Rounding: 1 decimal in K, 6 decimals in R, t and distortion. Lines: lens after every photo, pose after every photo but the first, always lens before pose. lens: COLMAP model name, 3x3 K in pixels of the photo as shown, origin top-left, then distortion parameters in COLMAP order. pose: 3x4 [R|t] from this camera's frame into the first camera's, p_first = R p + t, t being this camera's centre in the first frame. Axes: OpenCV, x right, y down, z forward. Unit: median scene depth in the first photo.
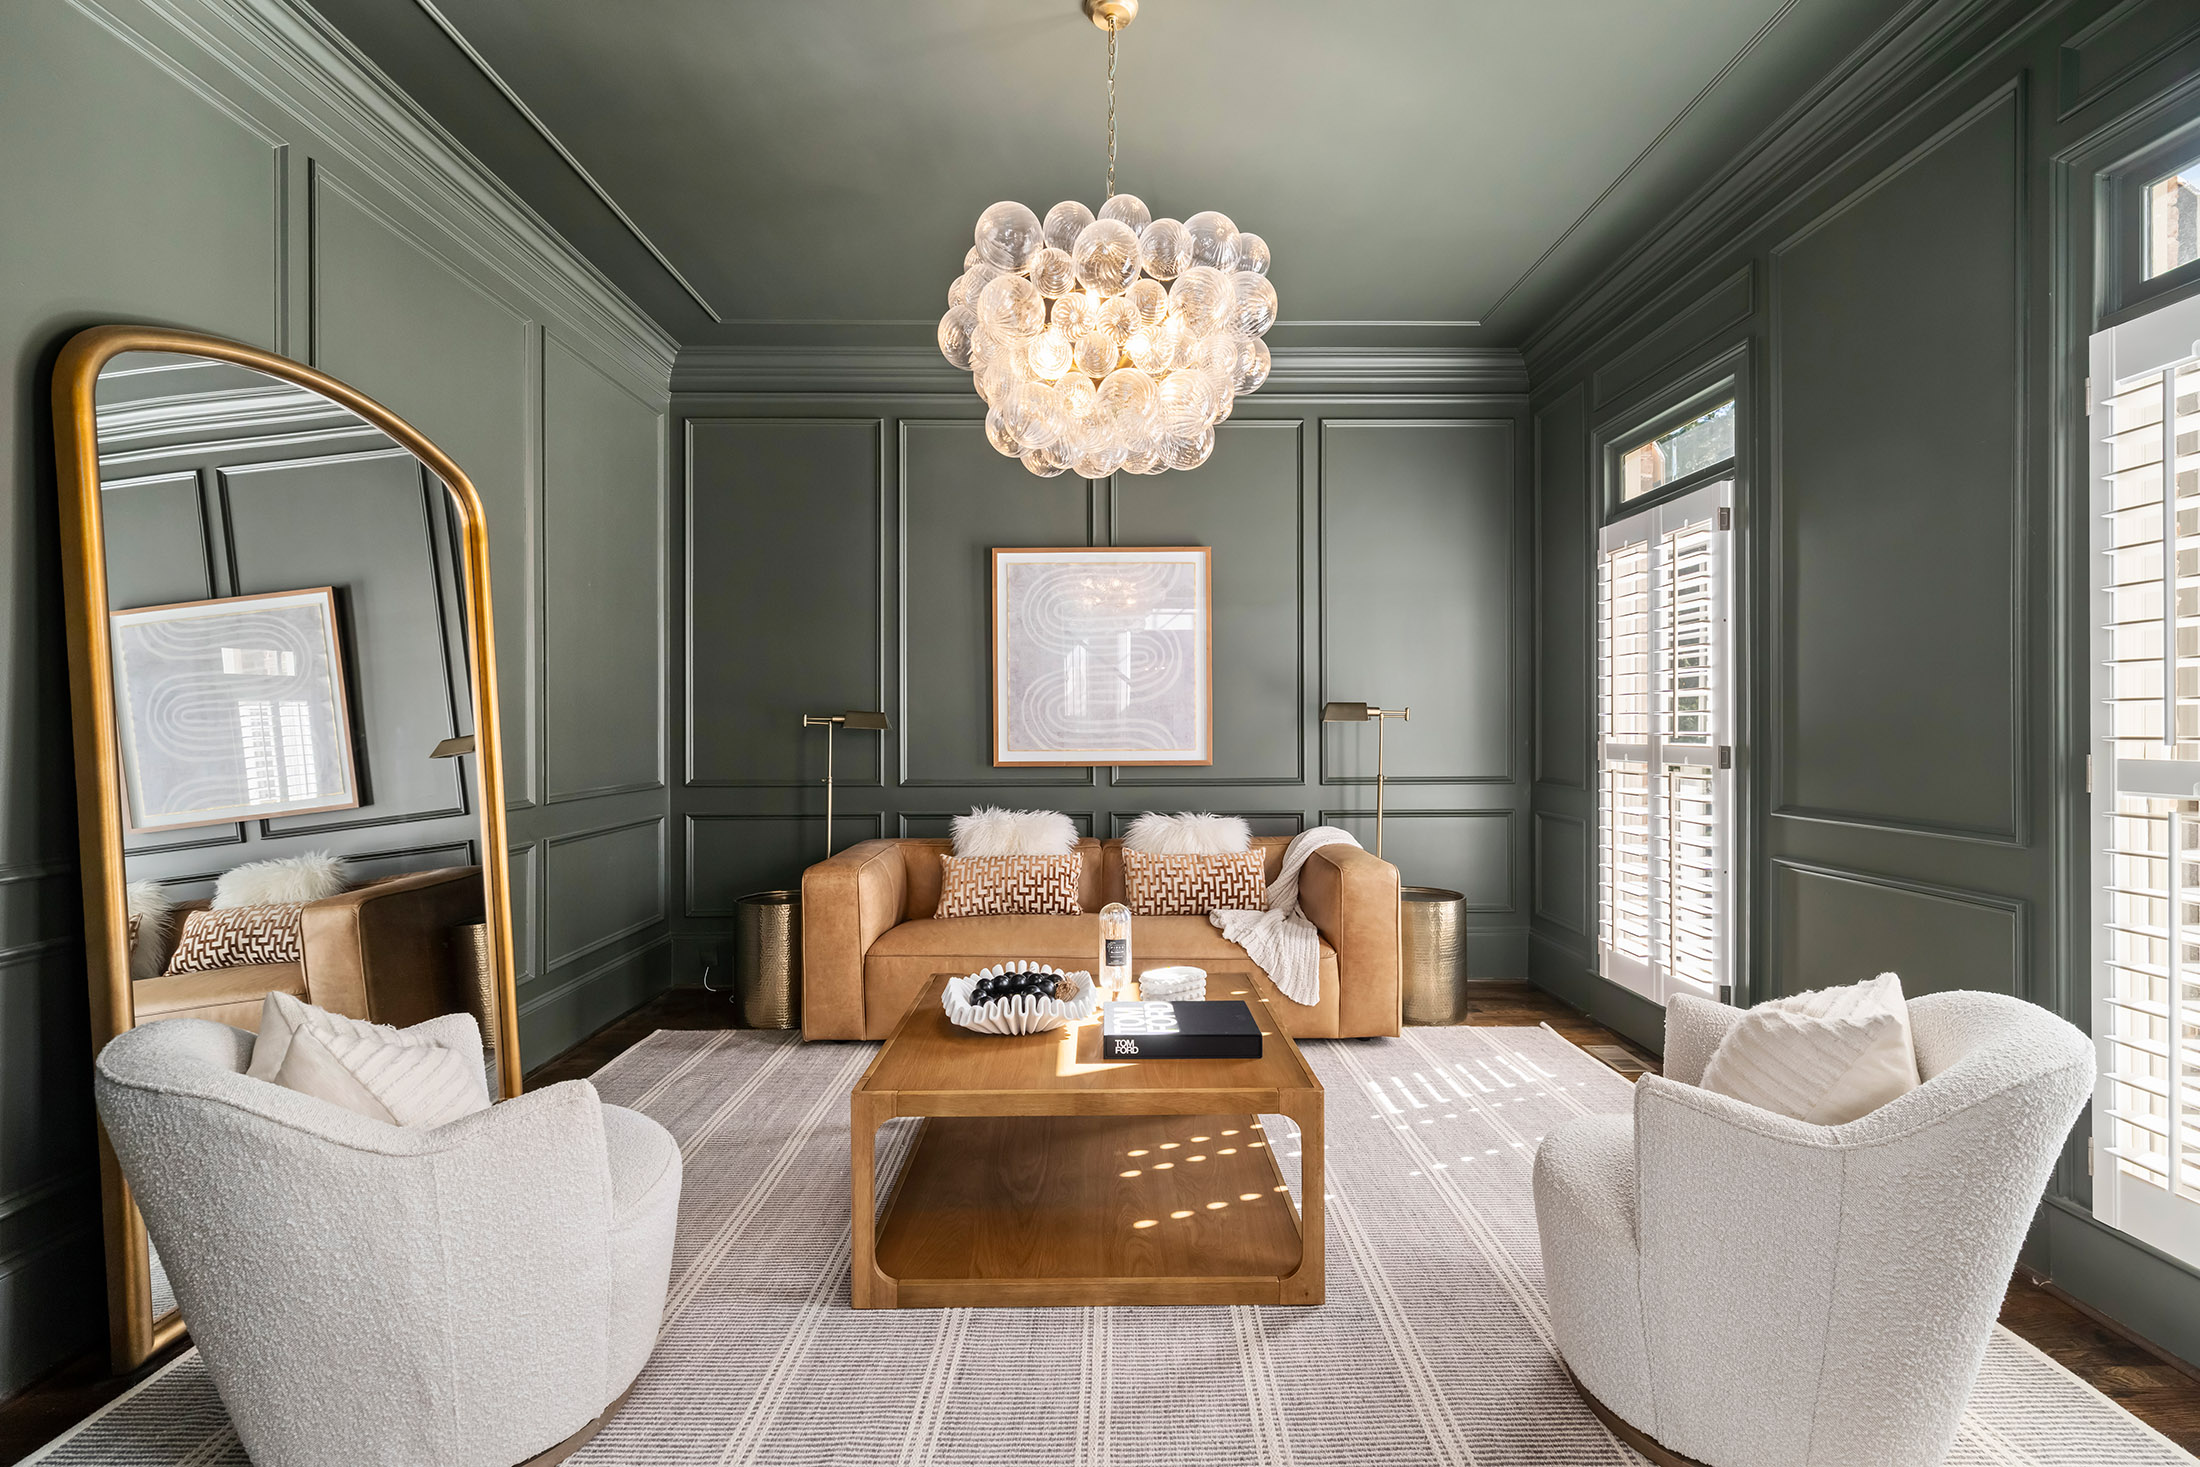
lens RADIAL K [[987.8, 0, 1117.1], [0, 987.8, 730.3], [0, 0, 1]] dist [-0.013417, 0.000188]
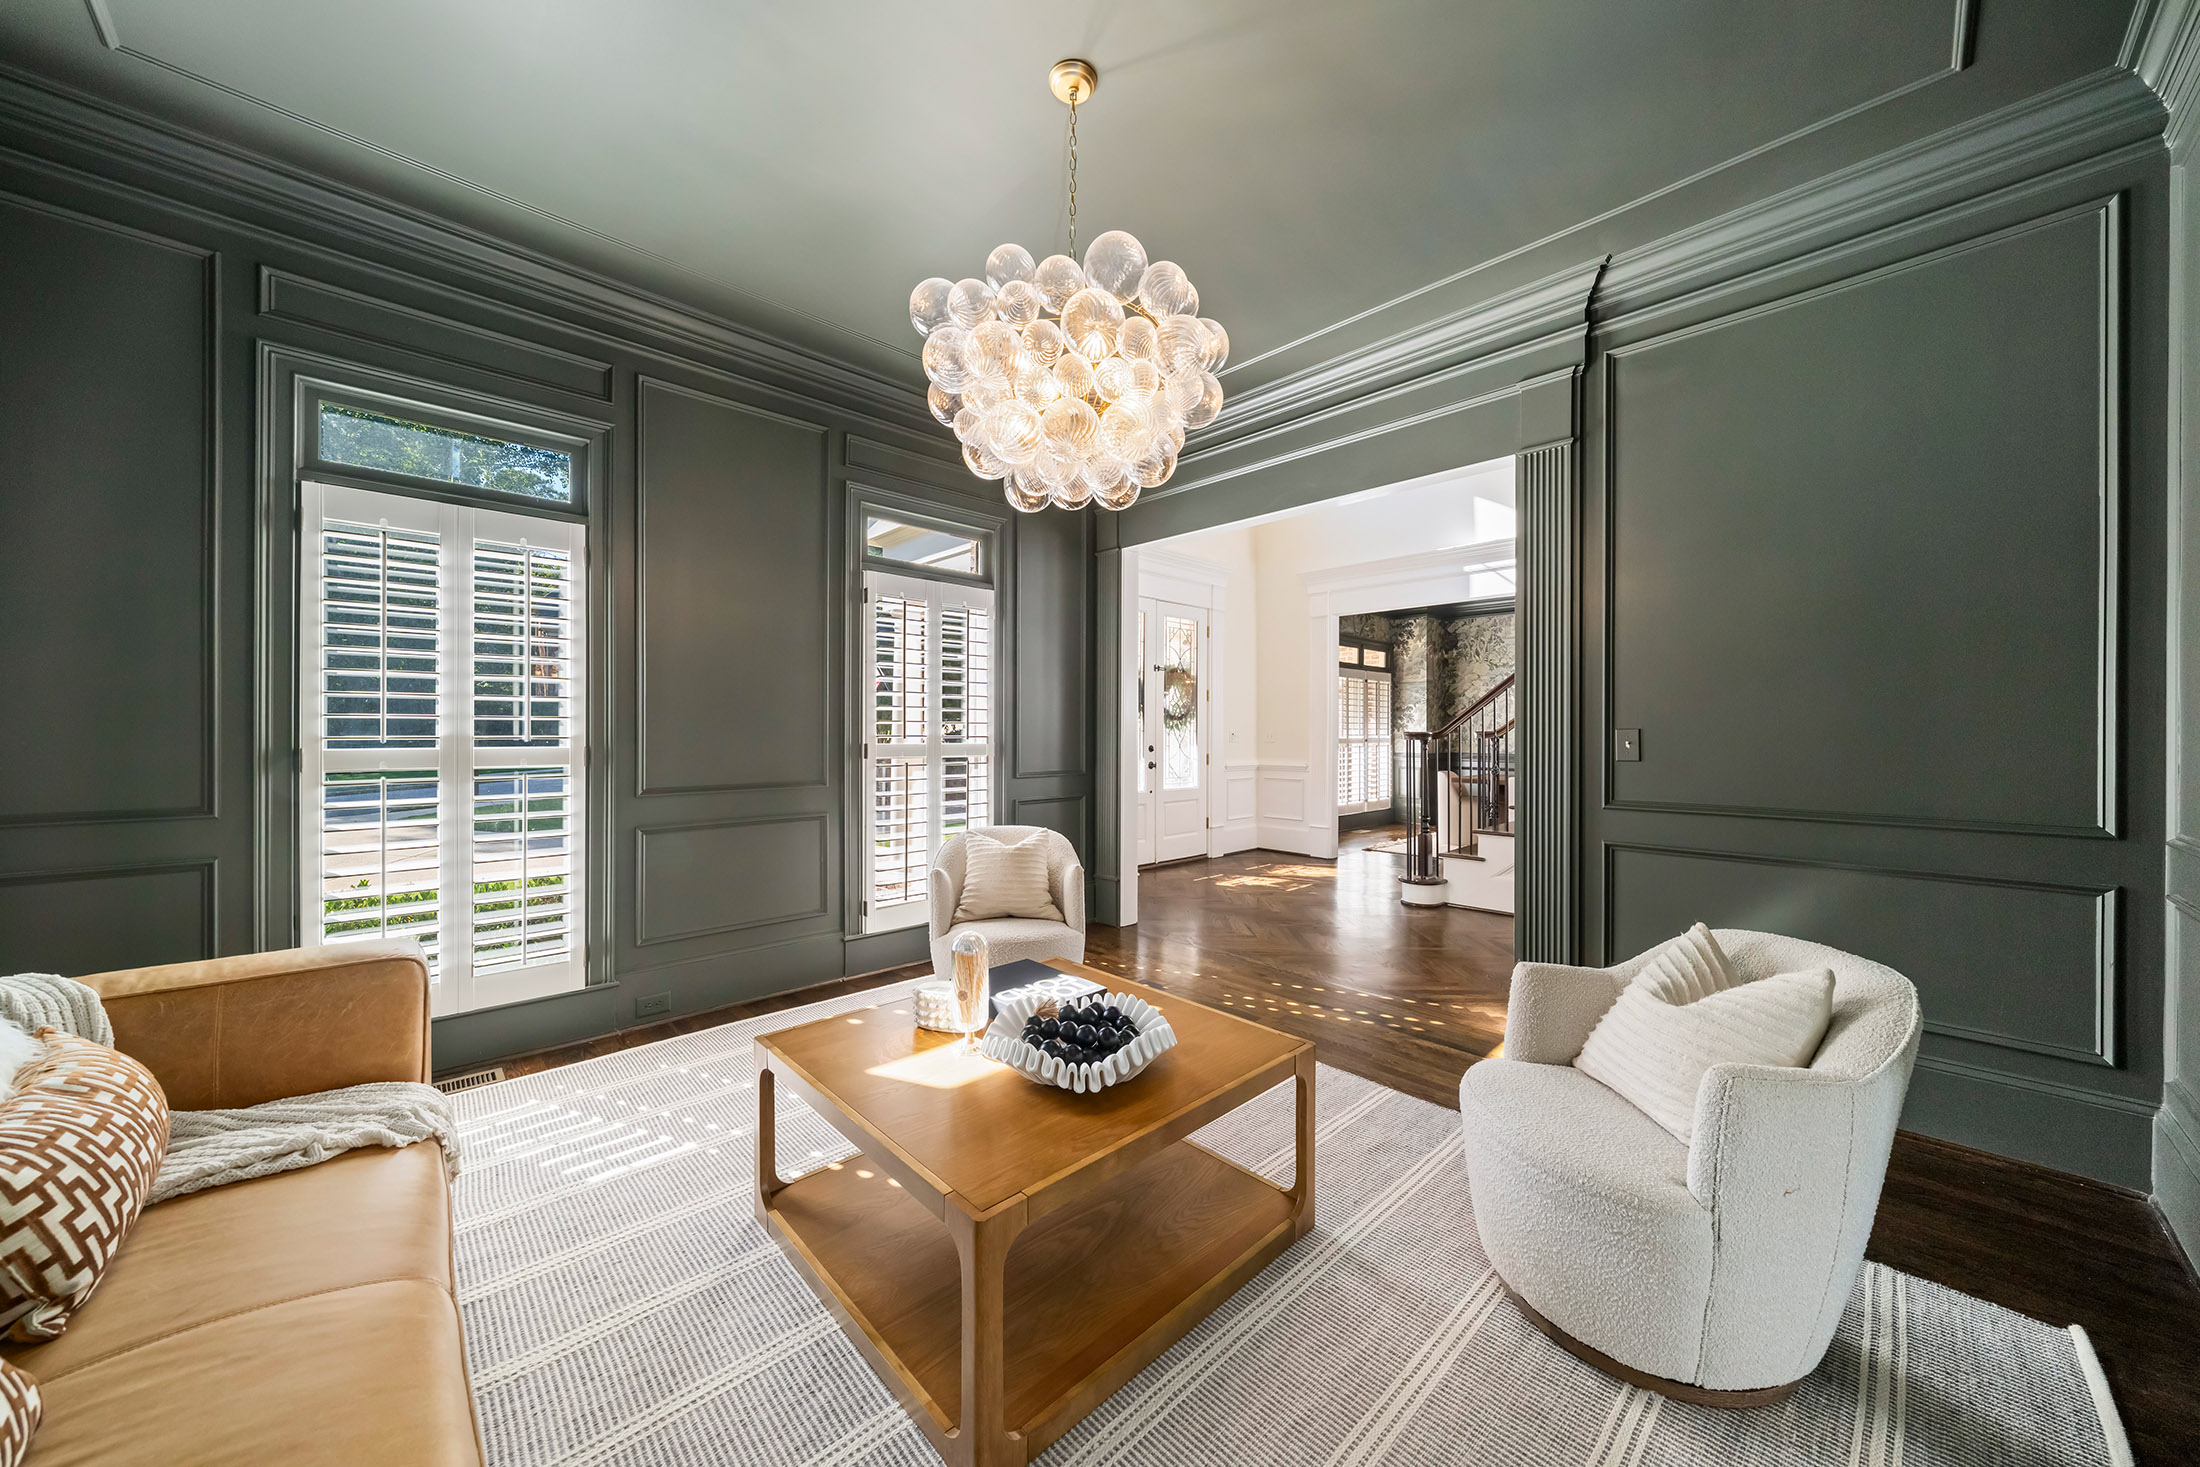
lens RADIAL K [[759.6, 0, 1100.0], [0, 759.6, 733.5], [0, 0, 1]] dist [0.000003, -0.000001]
pose [[-0.677537, -0.004068, 0.735478, -0.485586], [-0.000967, 0.999989, 0.004641, -0.006849], [-0.735488, 0.002433, -0.677533, 1.147275]]
